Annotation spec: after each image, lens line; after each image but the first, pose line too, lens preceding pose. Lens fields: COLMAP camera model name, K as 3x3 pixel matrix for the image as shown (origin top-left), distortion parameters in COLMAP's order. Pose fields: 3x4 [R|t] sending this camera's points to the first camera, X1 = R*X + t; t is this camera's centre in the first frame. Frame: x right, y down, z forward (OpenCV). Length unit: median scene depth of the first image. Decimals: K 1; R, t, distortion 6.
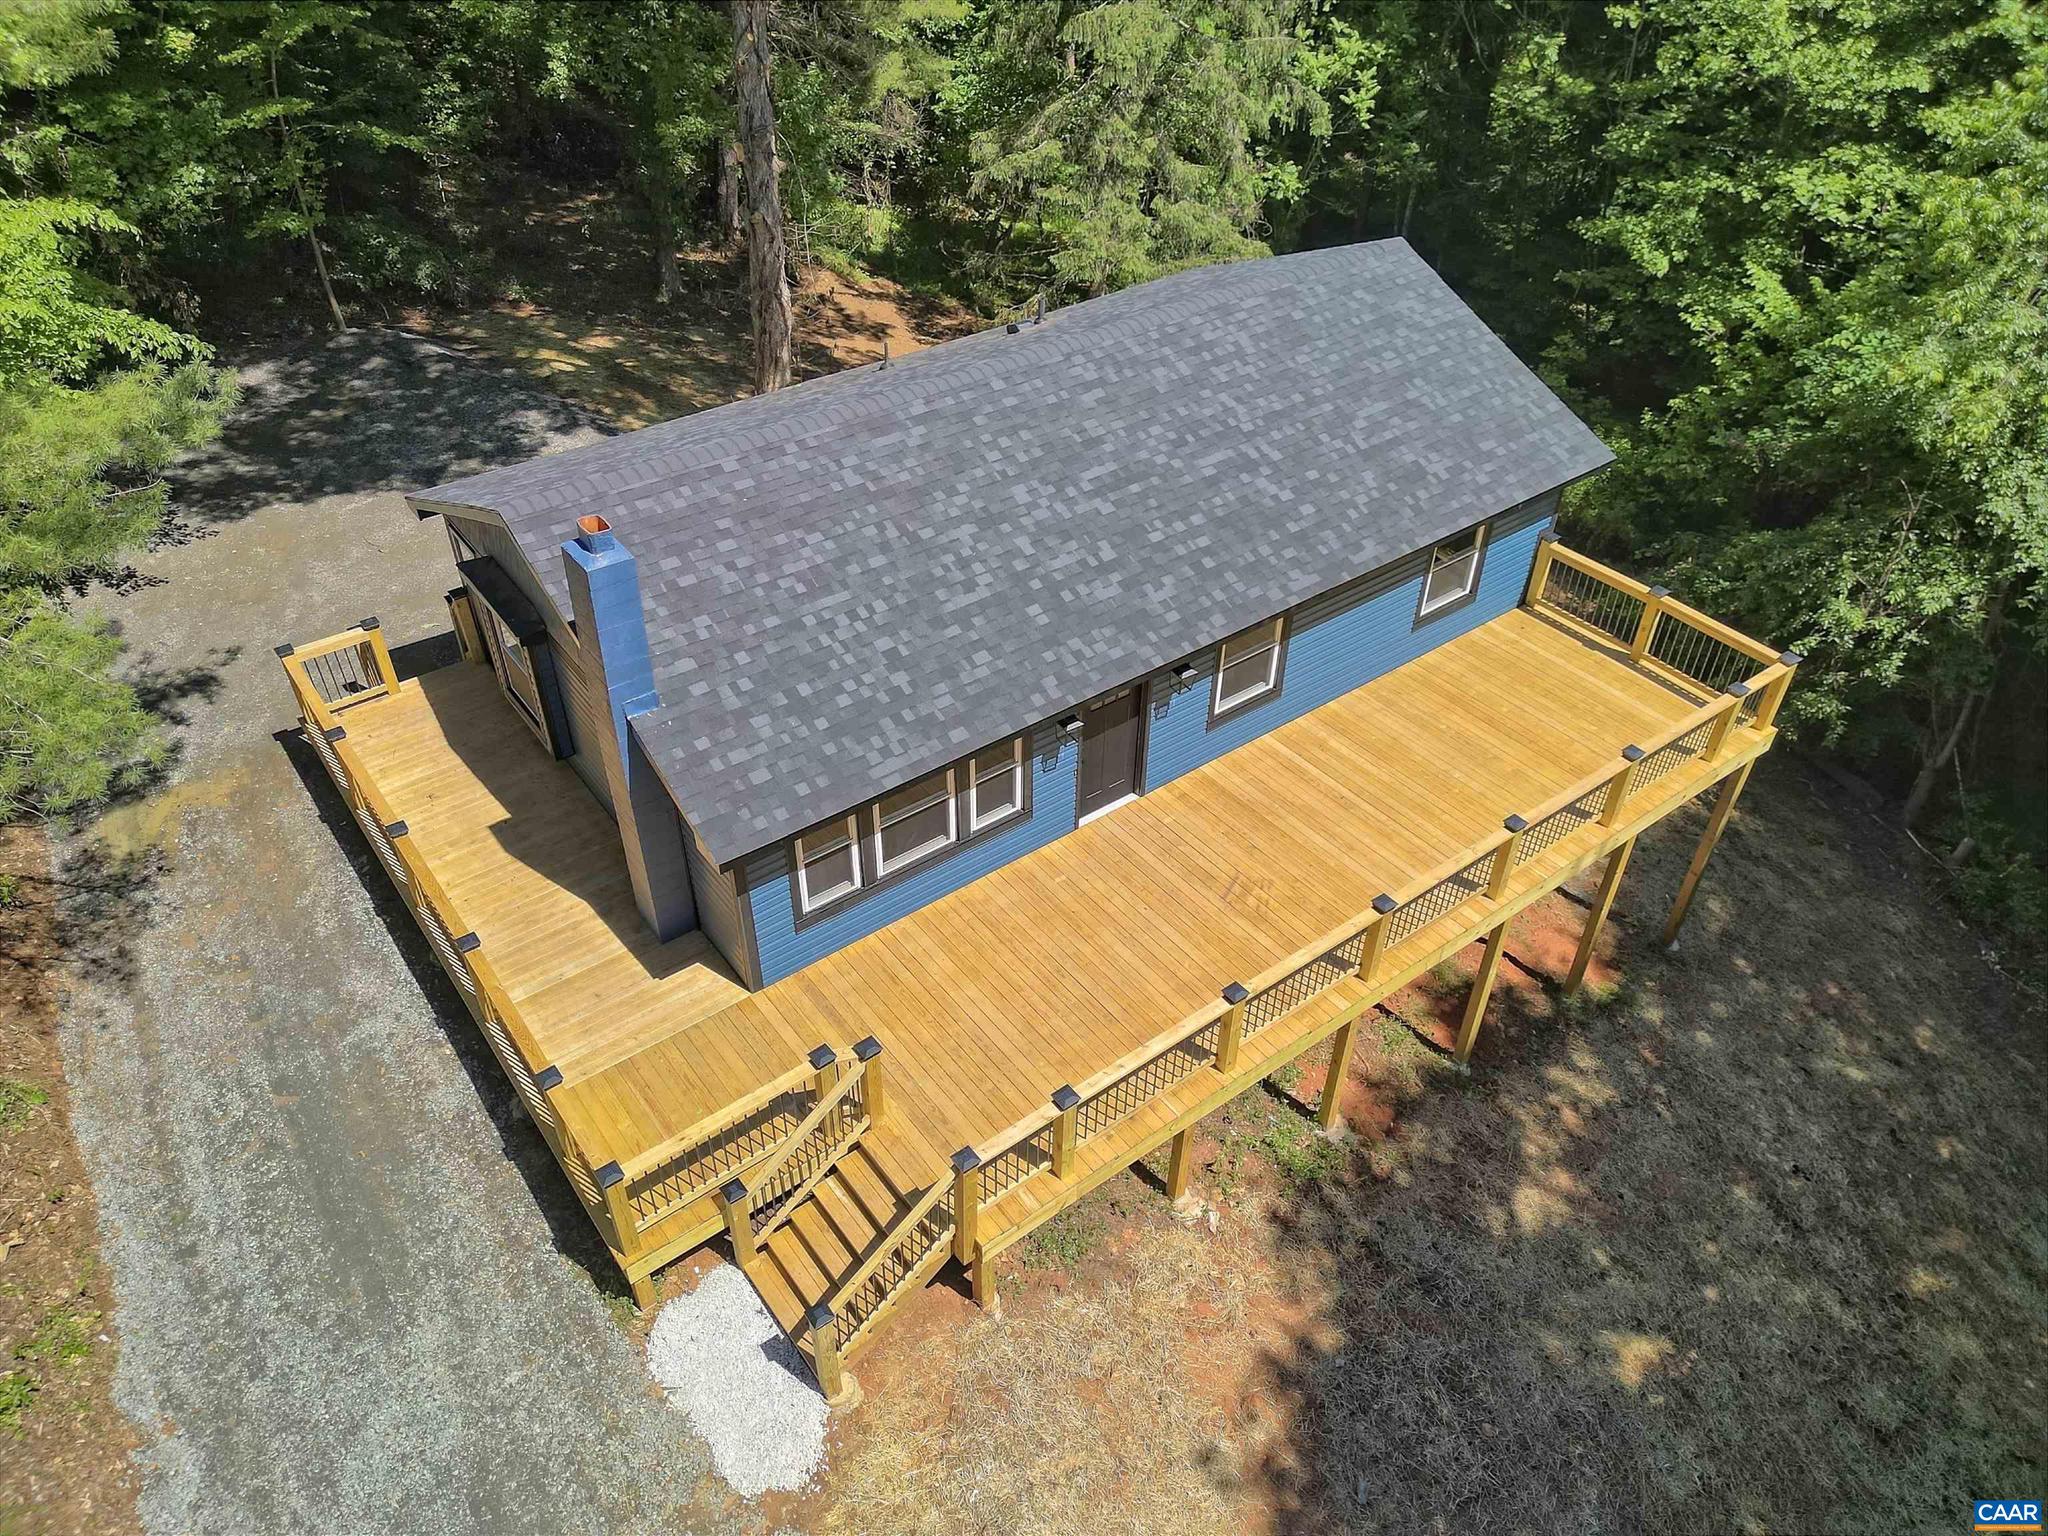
lens RADIAL K [[1431.4, 0, 1028.7], [0, 1431.4, 768.8], [0, 0, 1]] dist [0.066183, -0.059136]
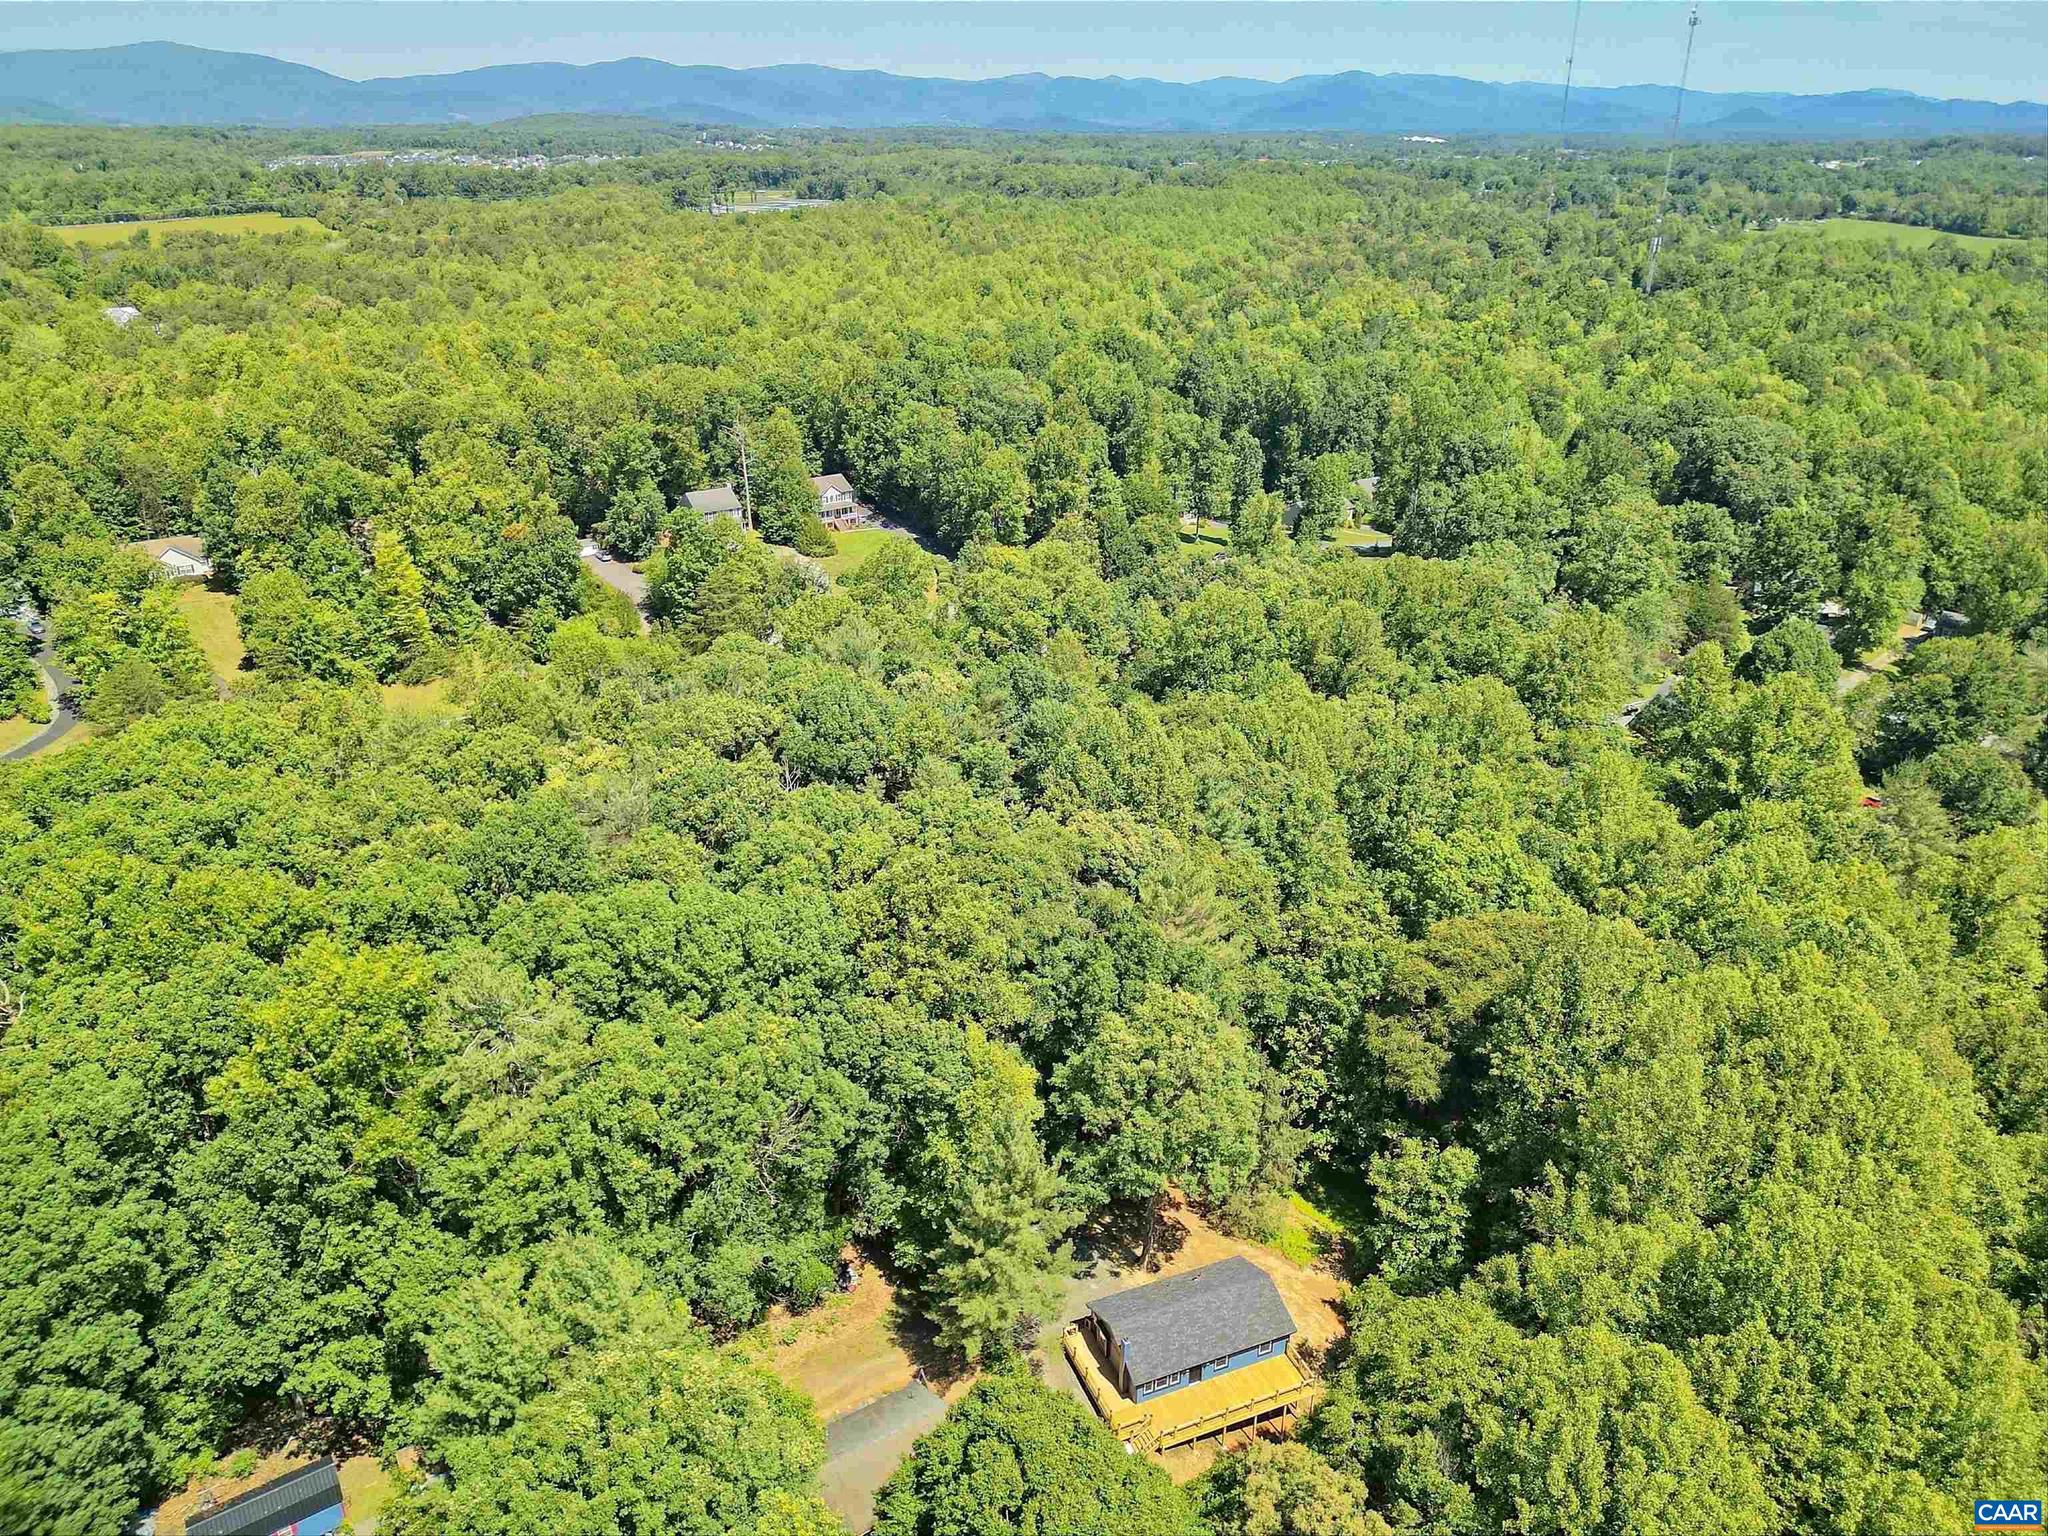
lens RADIAL K [[1431.4, 0, 1024.0], [0, 1431.4, 772.4], [0, 0, 1]] dist [0.066183, -0.059136]
pose [[0.969404, 0.099229, -0.224519, 0.501225], [-0.156420, 0.954612, -0.253472, -0.818786], [0.189177, 0.280836, 0.940927, -5.922129]]
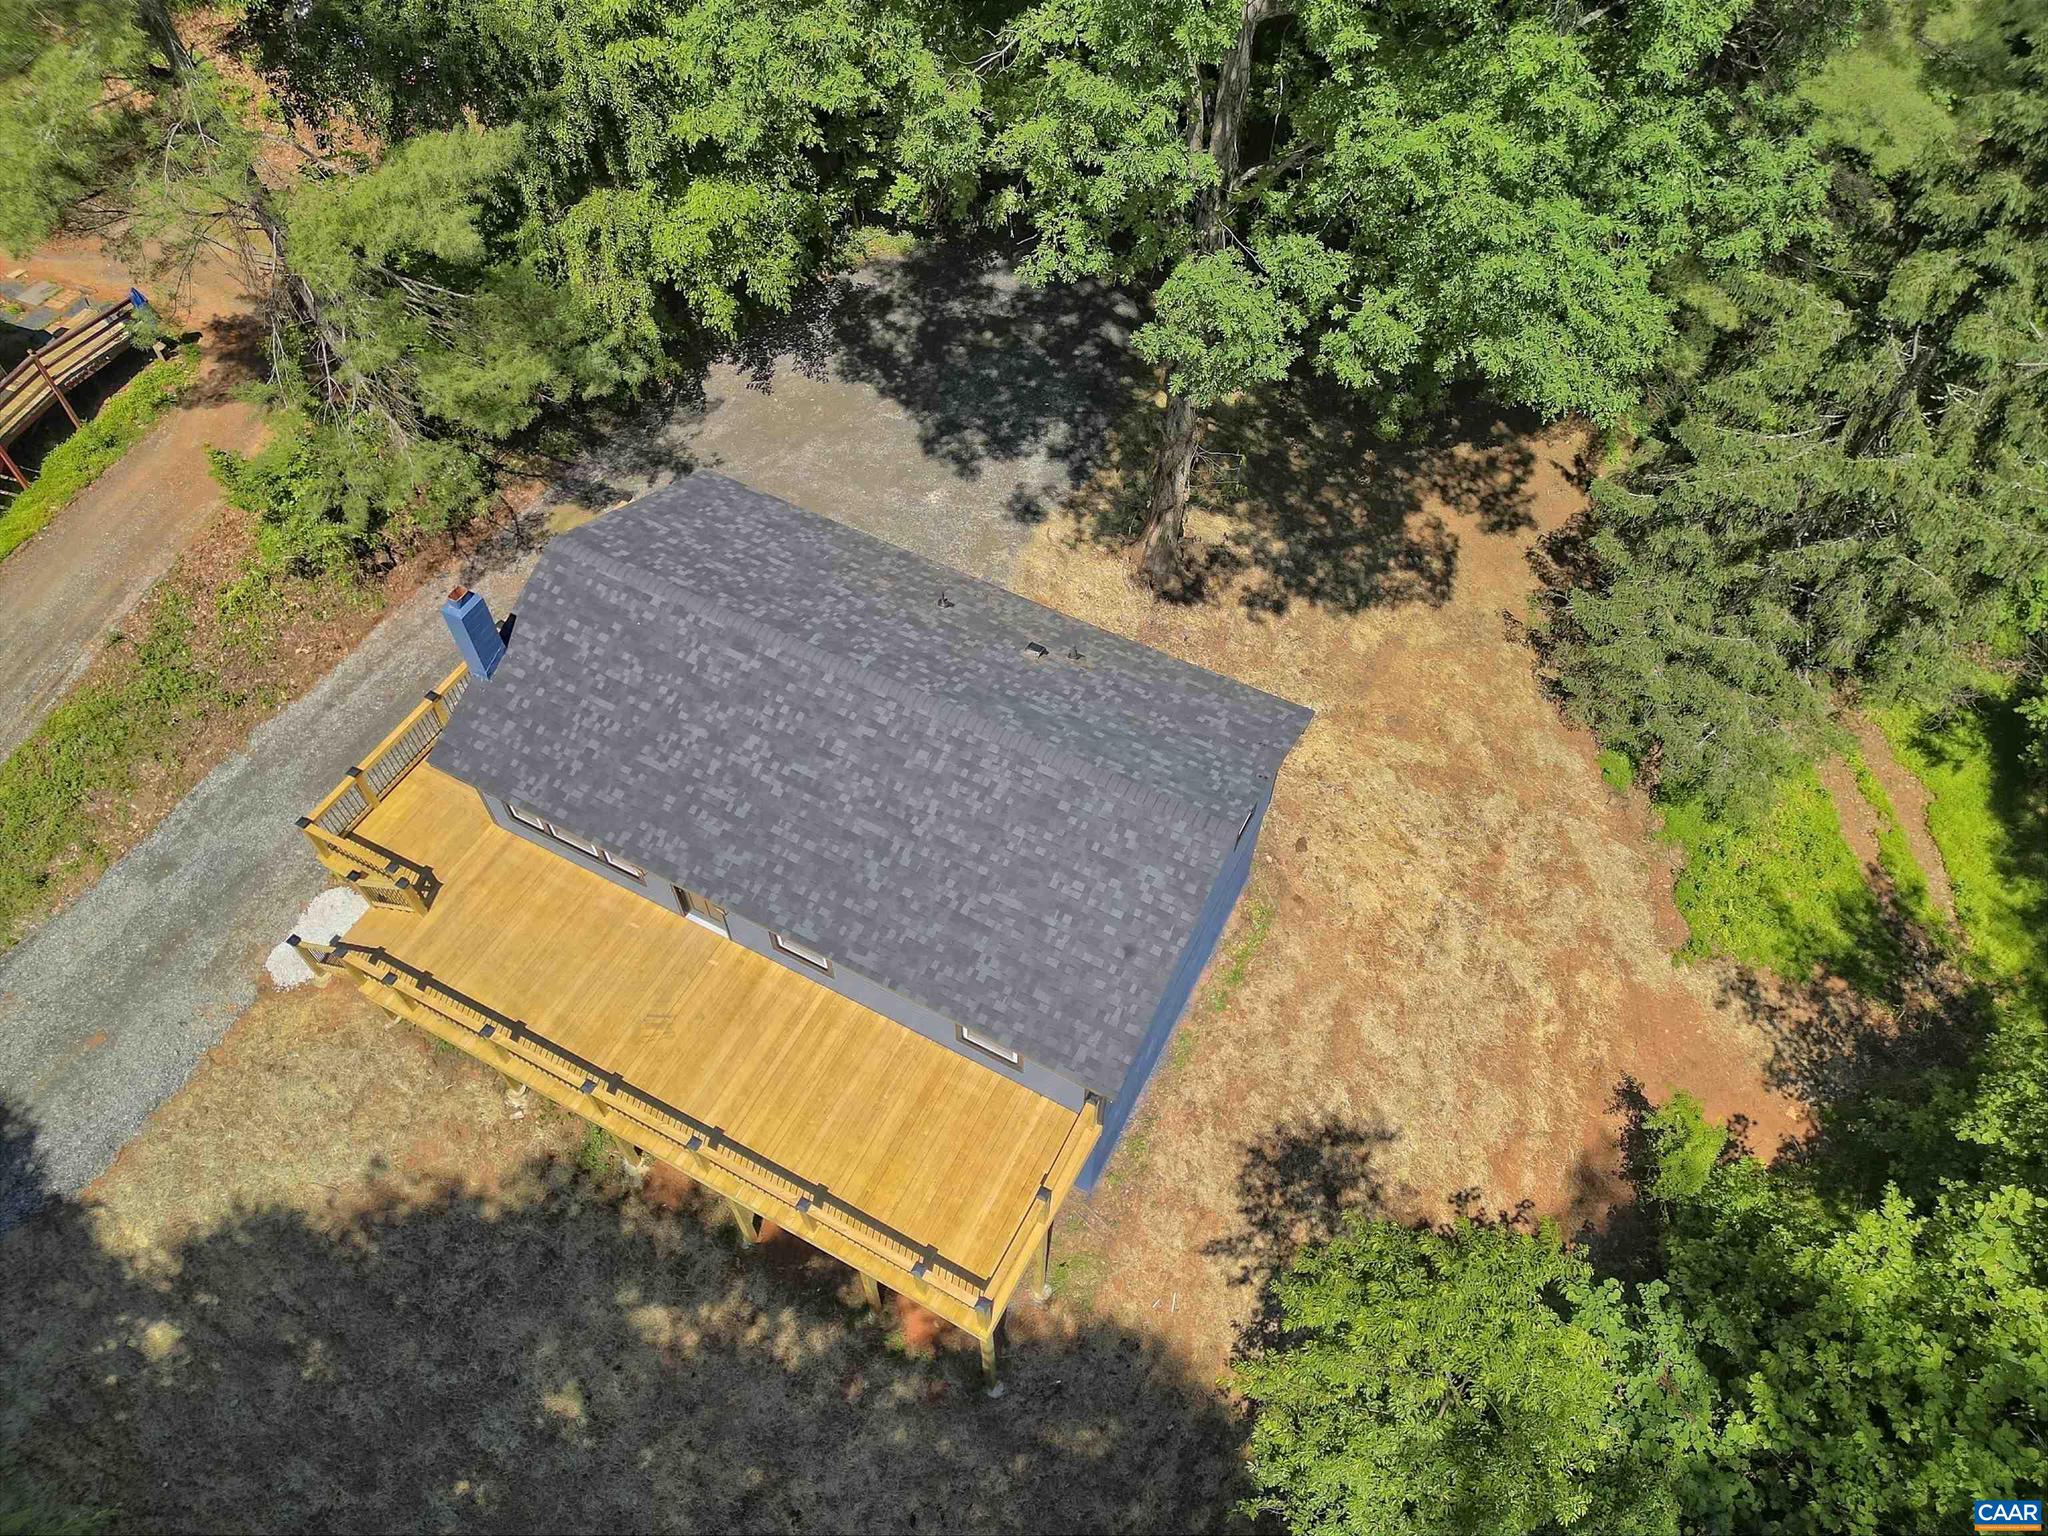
lens RADIAL K [[1431.4, 0, 1033.4], [0, 1431.4, 759.3], [0, 0, 1]] dist [0.066183, -0.059136]
pose [[0.429751, 0.728495, -0.533487, 0.926870], [-0.581099, 0.675354, 0.454115, -1.026813], [0.691114, 0.114852, 0.713562, 0.151246]]
